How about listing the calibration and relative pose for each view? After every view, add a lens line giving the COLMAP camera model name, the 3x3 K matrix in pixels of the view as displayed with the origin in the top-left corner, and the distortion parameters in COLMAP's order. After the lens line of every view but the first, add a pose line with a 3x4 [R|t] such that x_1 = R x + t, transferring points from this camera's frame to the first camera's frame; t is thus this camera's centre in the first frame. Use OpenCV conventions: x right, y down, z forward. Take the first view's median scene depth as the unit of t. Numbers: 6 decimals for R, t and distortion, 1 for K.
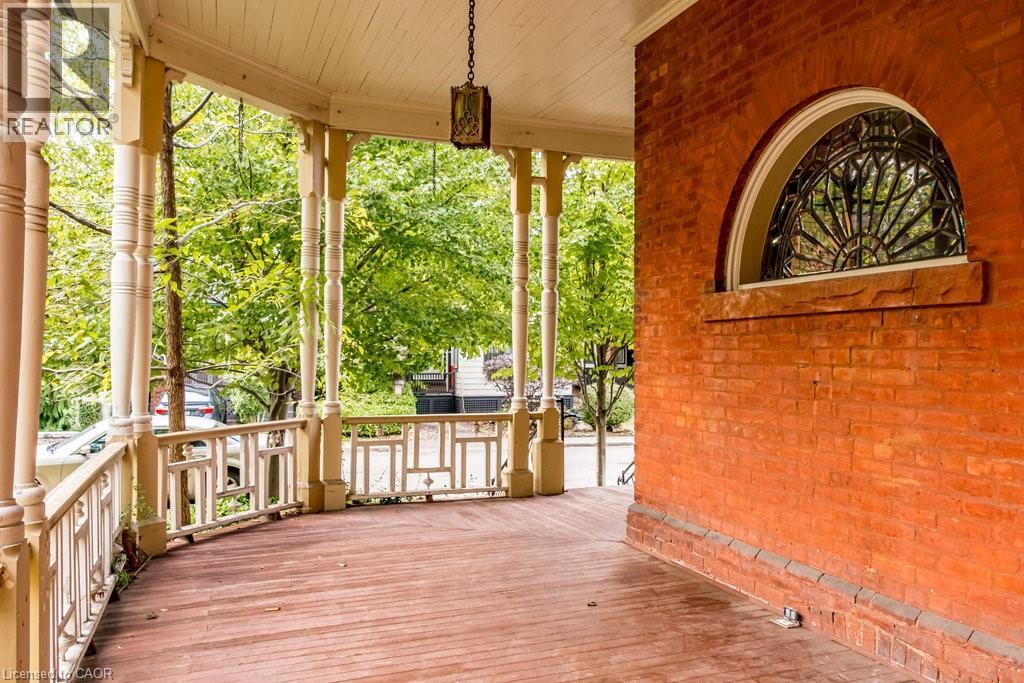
lens RADIAL K [[776.8, 0, 510.5], [0, 776.8, 354.5], [0, 0, 1]] dist [-0.001765, -0.000868]
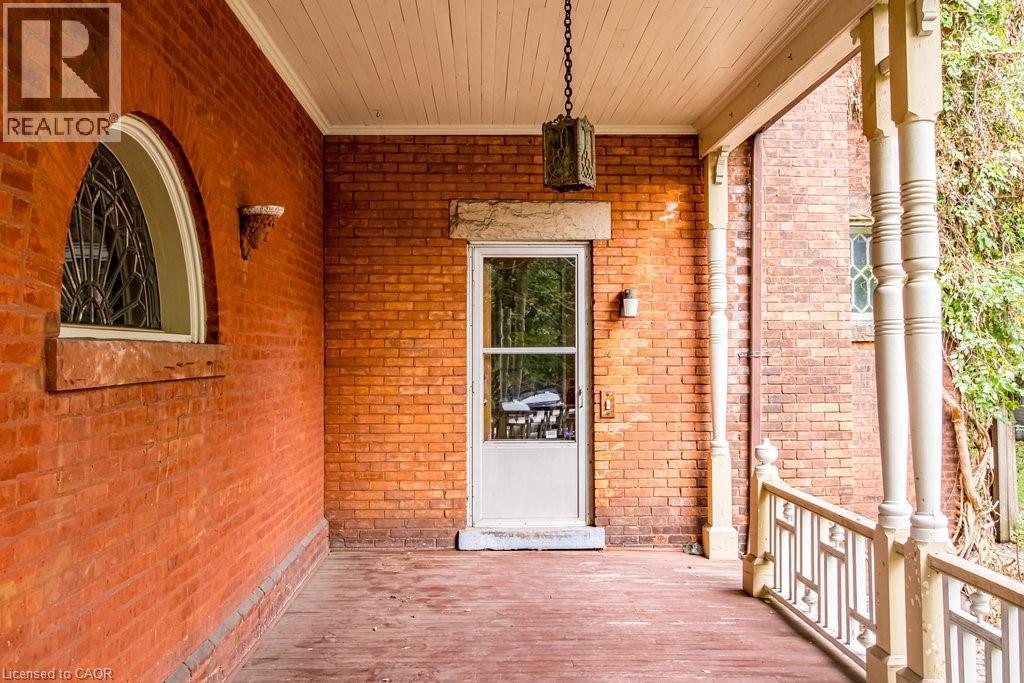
lens RADIAL K [[776.8, 0, 510.5], [0, 776.8, 354.5], [0, 0, 1]] dist [-0.001765, -0.000868]
pose [[-0.942746, 0.002969, 0.333498, -0.214961], [0.002721, 0.999996, -0.001211, -0.069235], [-0.333500, -0.000235, -0.942750, 1.458088]]
